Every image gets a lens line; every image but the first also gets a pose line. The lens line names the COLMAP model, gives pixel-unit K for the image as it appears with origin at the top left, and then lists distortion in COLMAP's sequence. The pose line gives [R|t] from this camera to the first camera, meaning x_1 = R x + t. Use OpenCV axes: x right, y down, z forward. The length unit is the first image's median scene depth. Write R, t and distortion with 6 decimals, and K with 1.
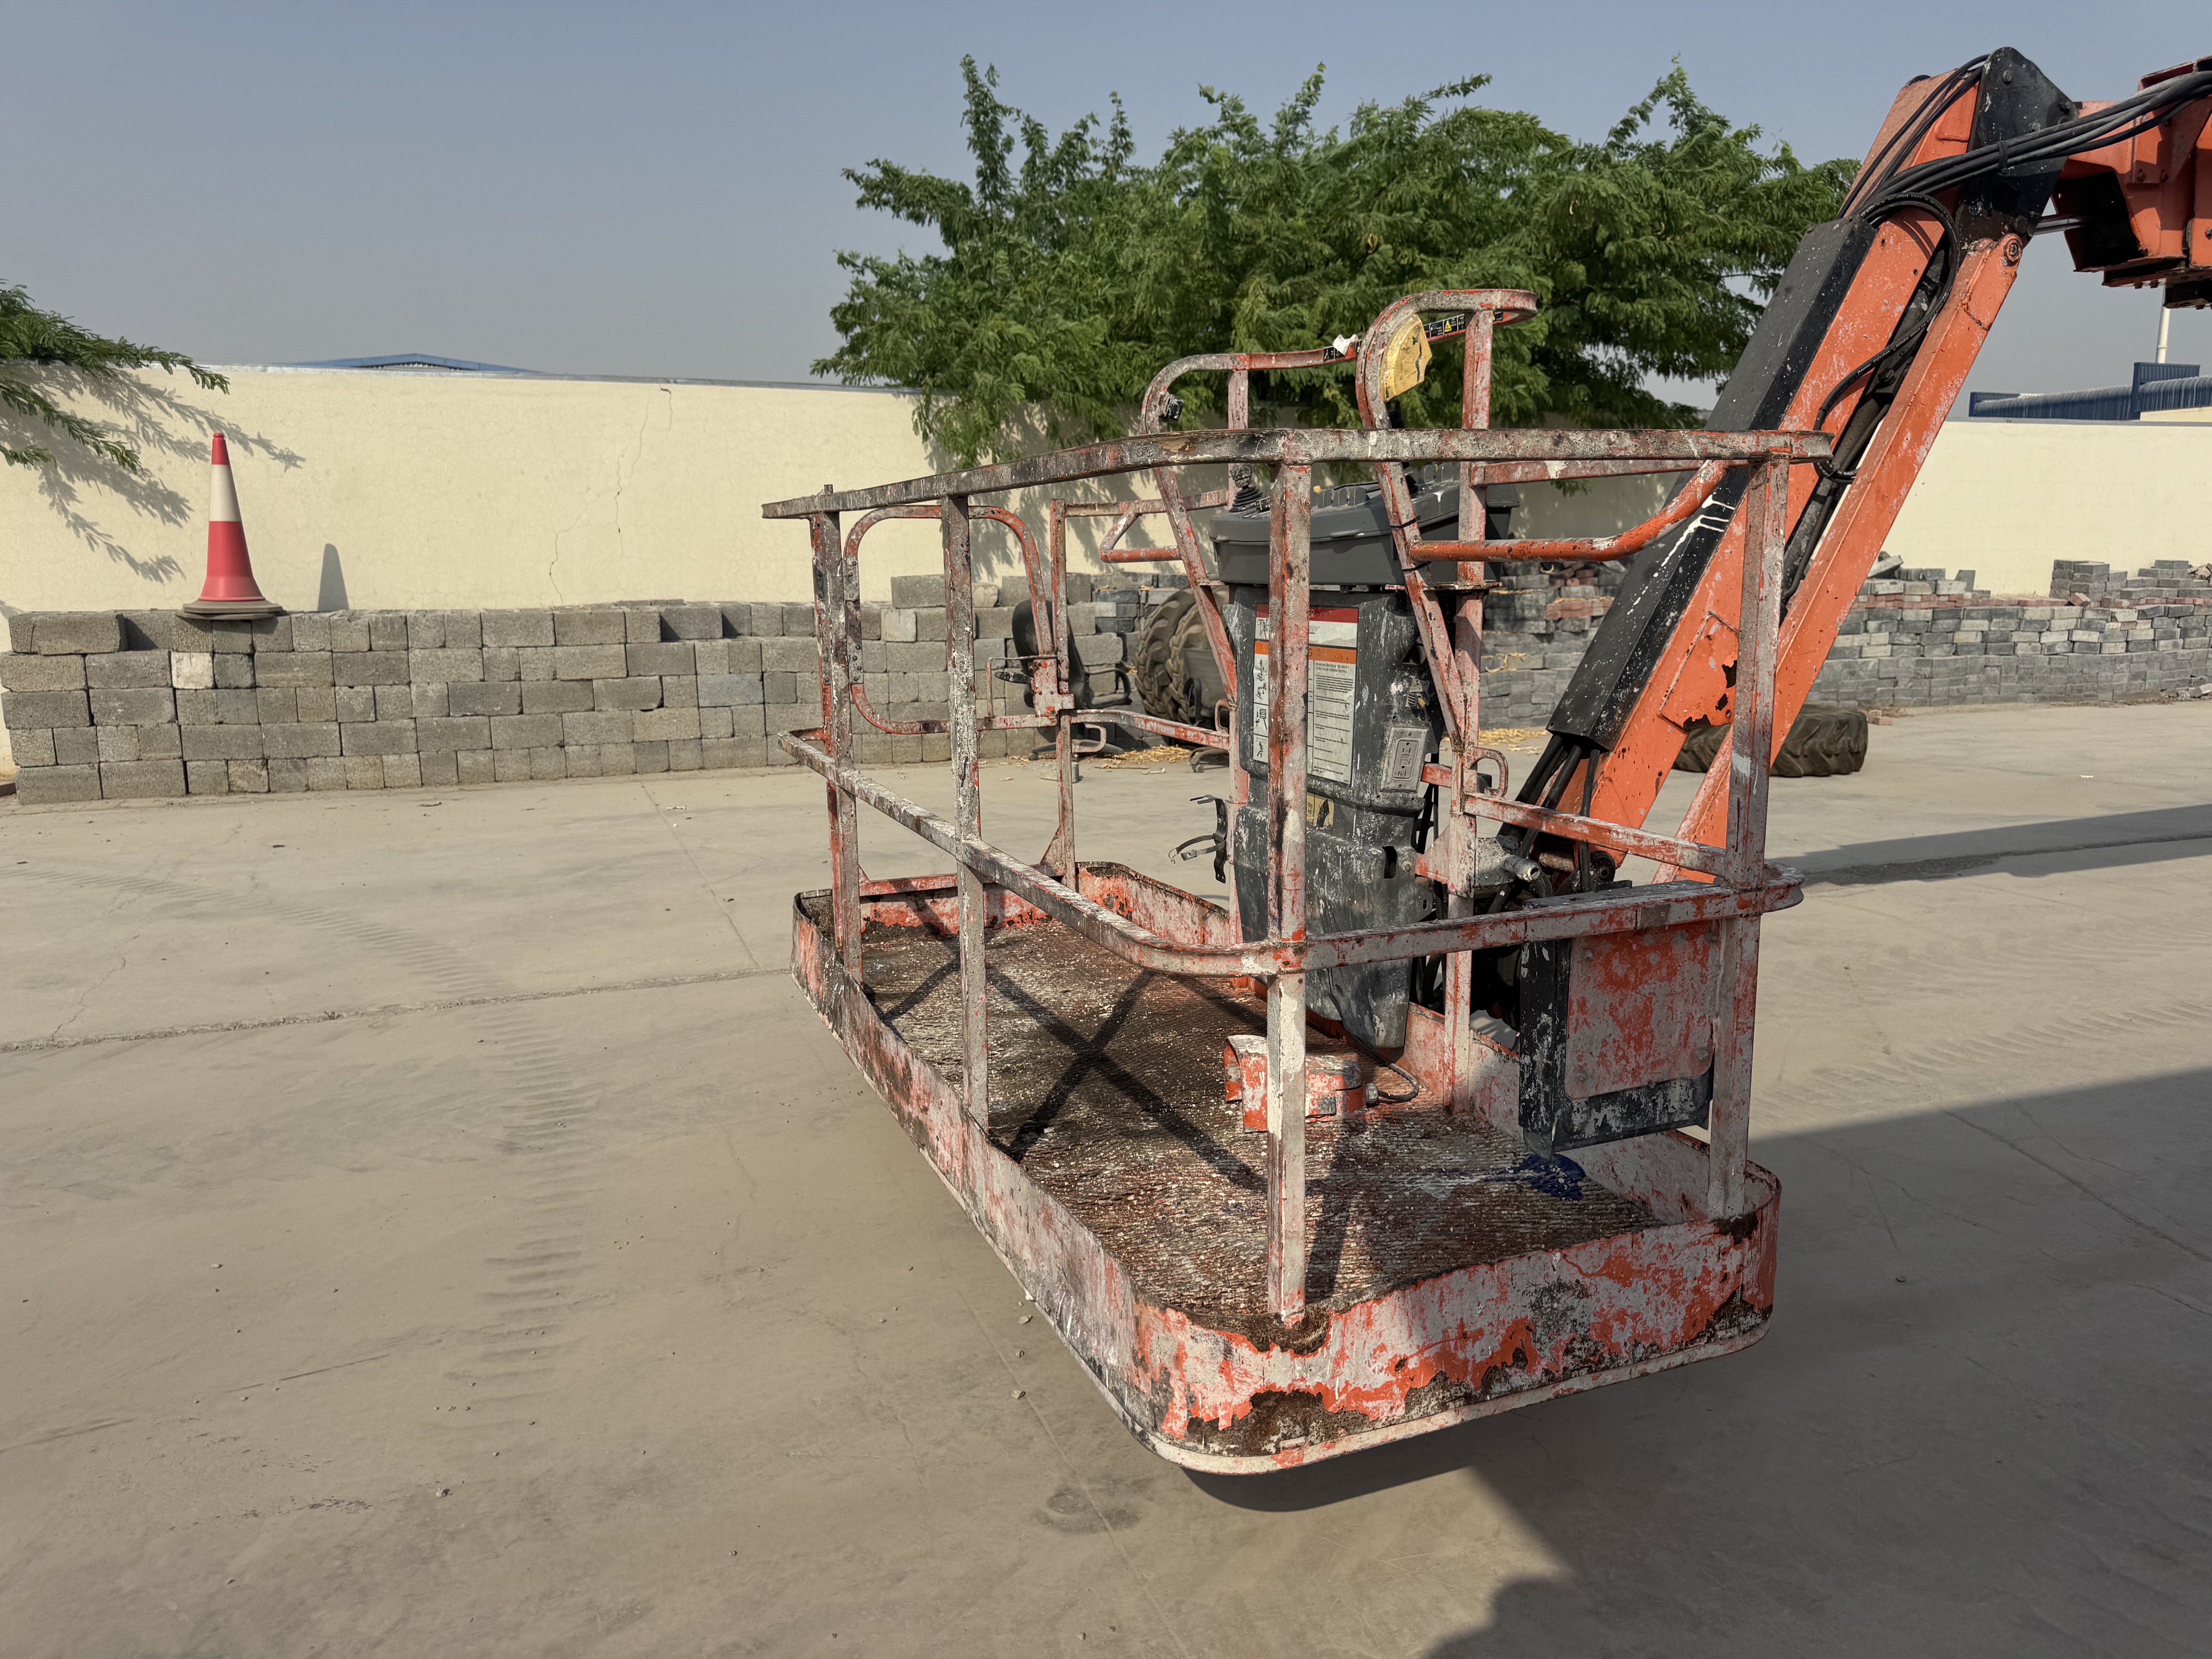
lens RADIAL K [[1581.4, 0, 1098.8], [0, 1581.4, 852.2], [0, 0, 1]] dist [0.017862, -0.029070]
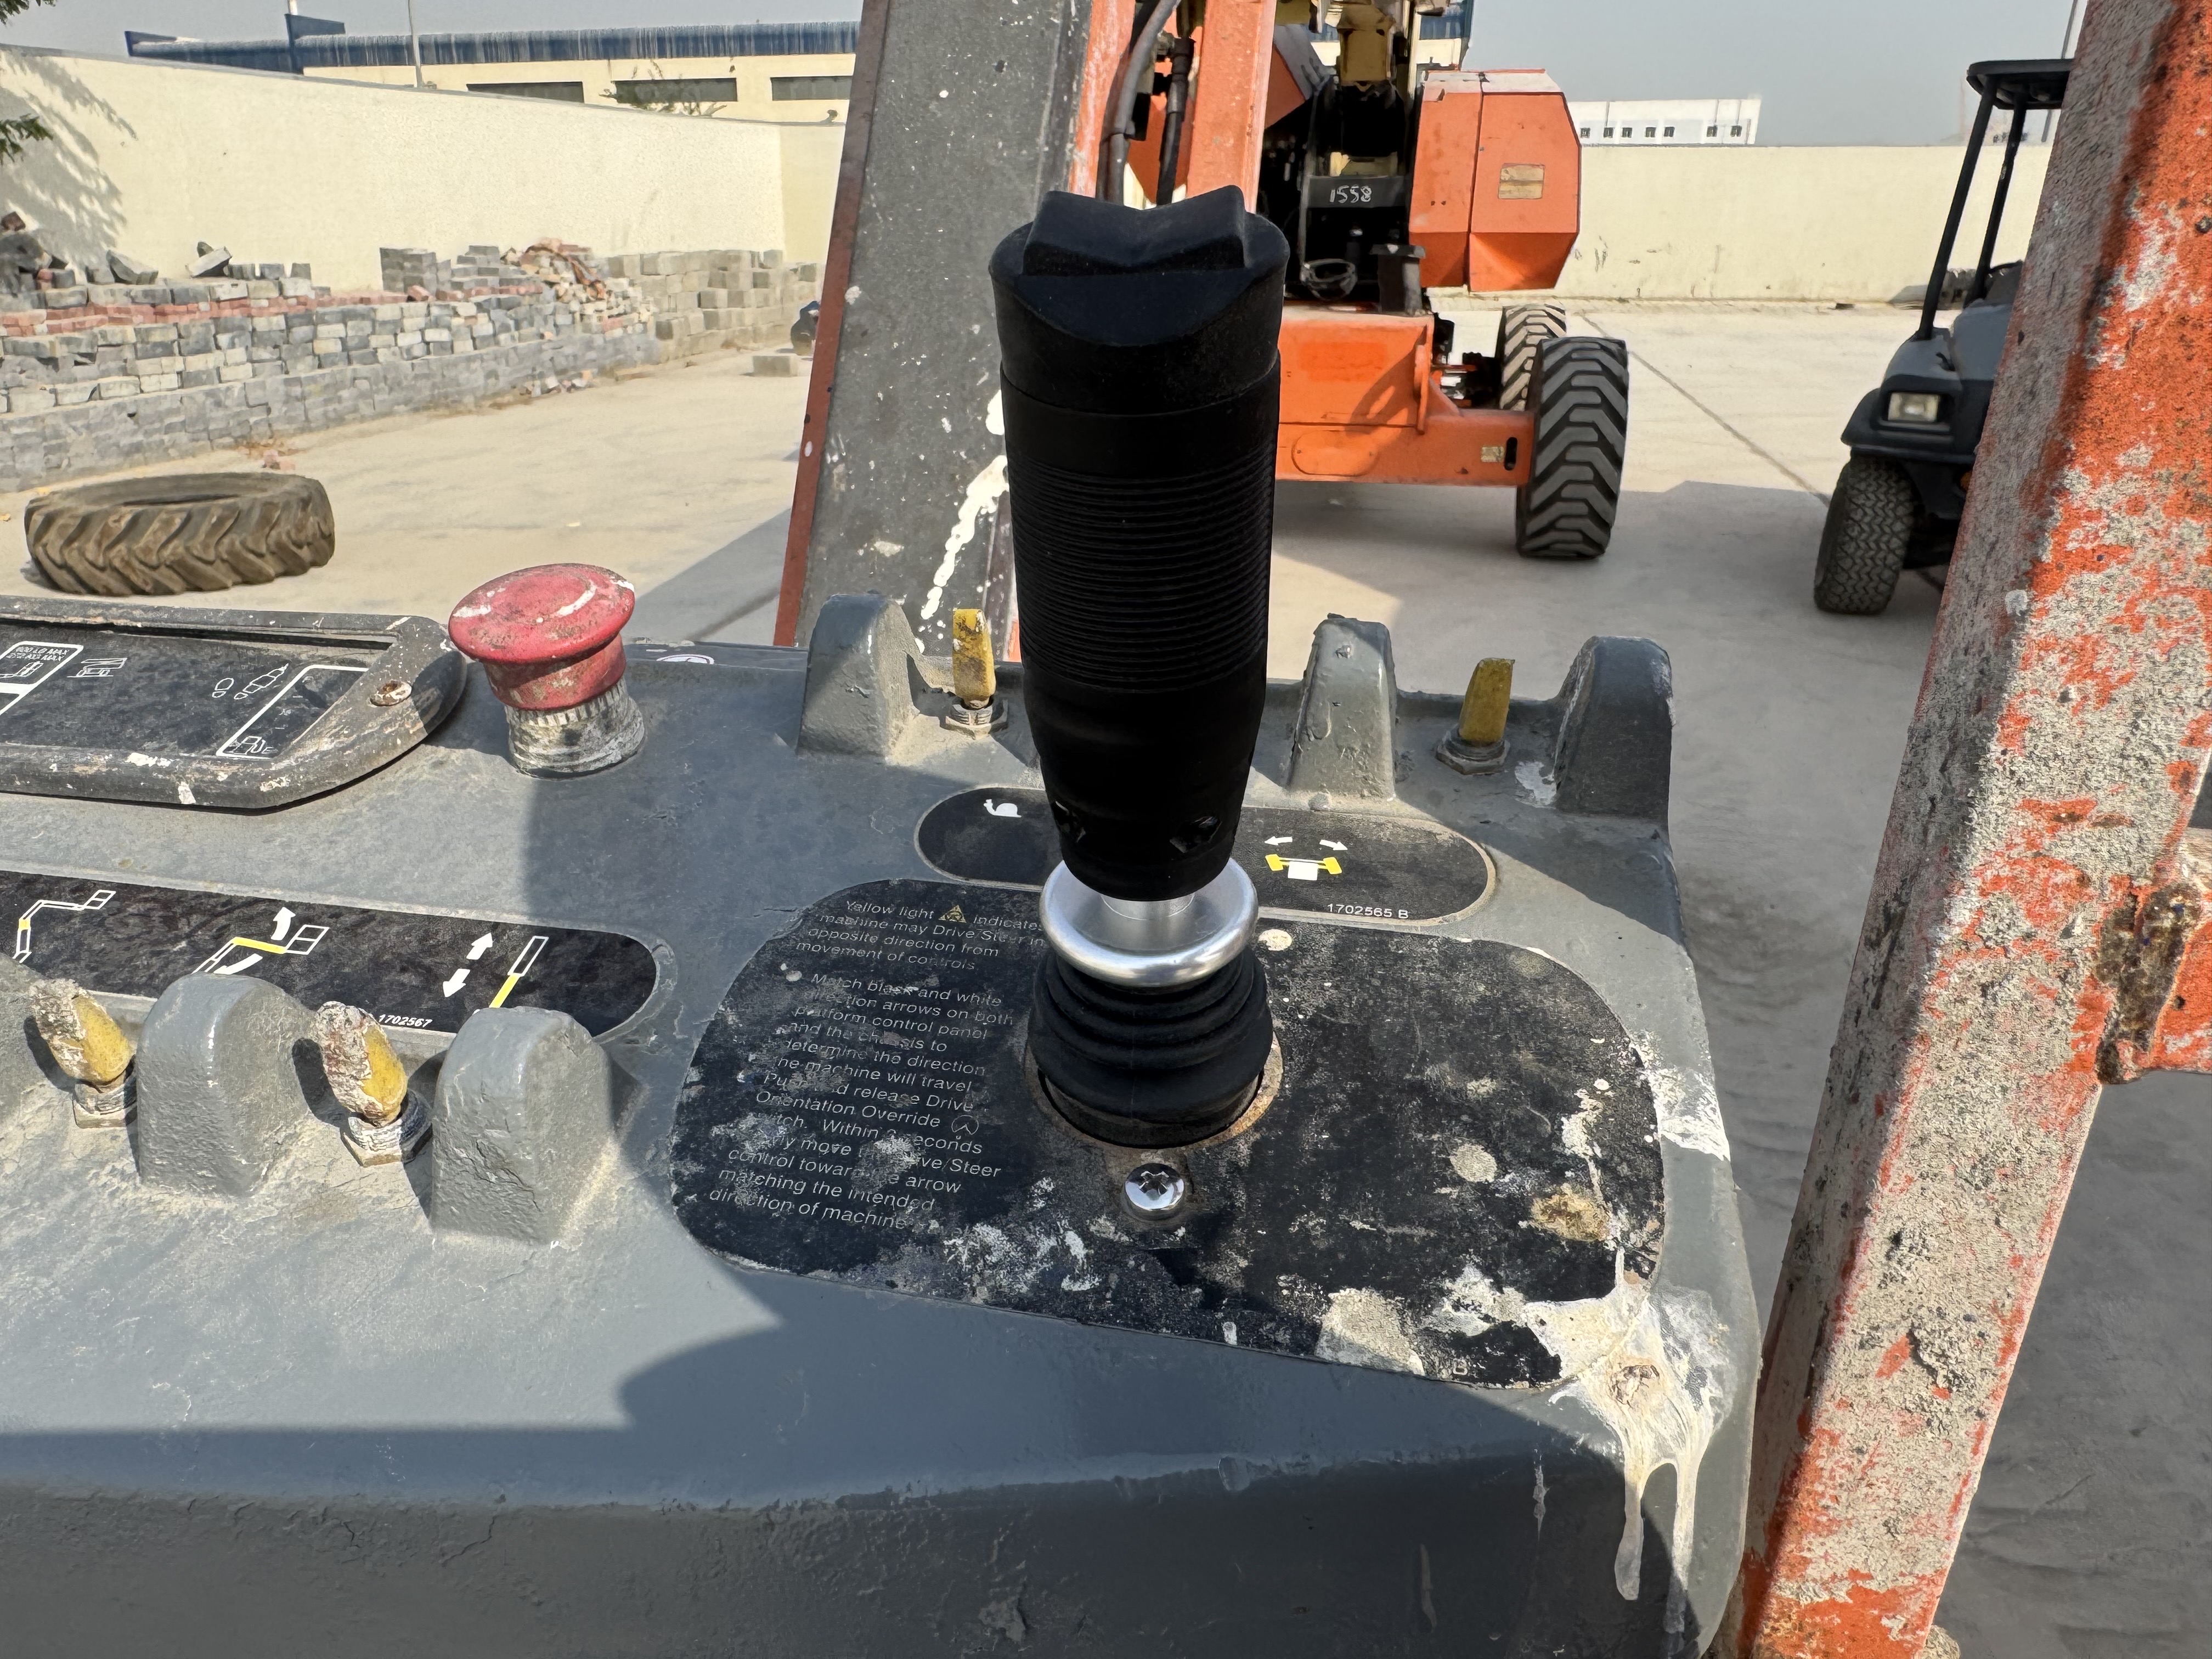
lens RADIAL K [[1581.4, 0, 1016.1], [0, 1581.4, 812.9], [0, 0, 1]] dist [0.017862, -0.029070]
pose [[0.566728, -0.288094, 0.771894, 0.029996], [0.146978, 0.957197, 0.249343, -0.070507], [-0.810689, -0.027858, 0.584814, 0.250198]]
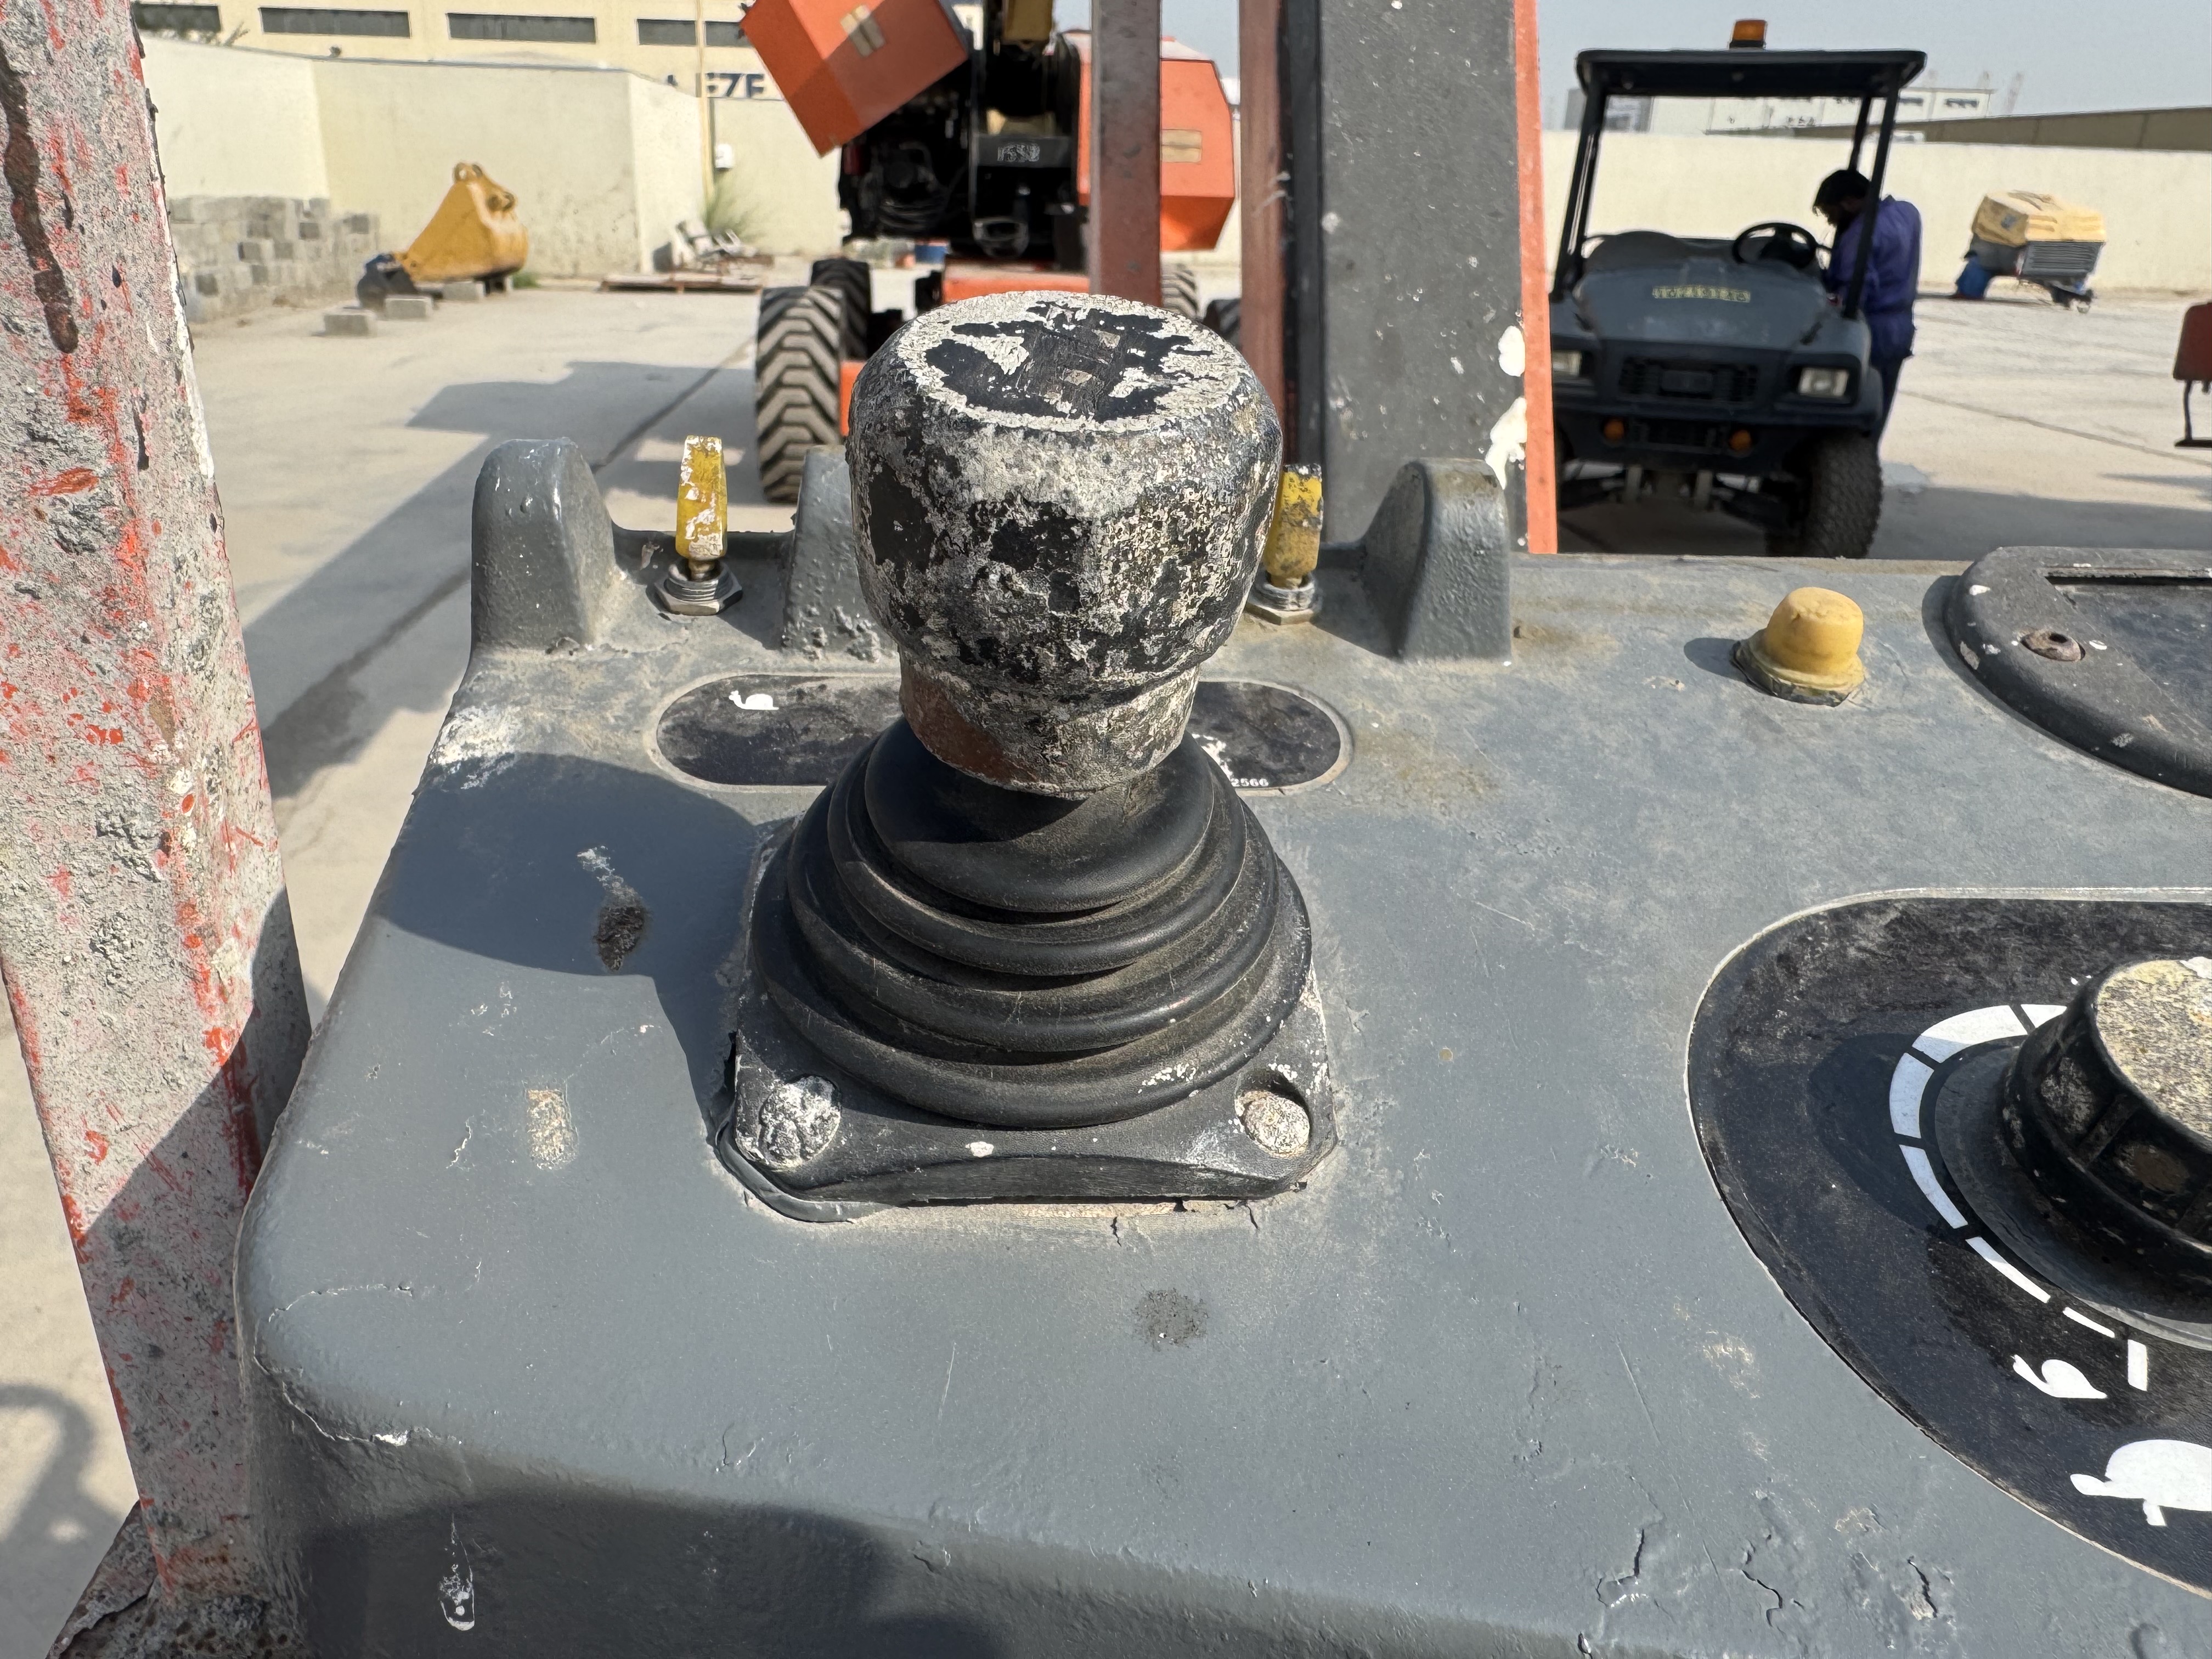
lens RADIAL K [[1581.4, 0, 1019.4], [0, 1581.4, 818.4], [0, 0, 1]] dist [0.017862, -0.029070]
pose [[0.323587, -0.342384, 0.882080, 0.010891], [0.144526, 0.939181, 0.311530, -0.078072], [-0.935096, 0.026676, 0.353390, 0.310357]]
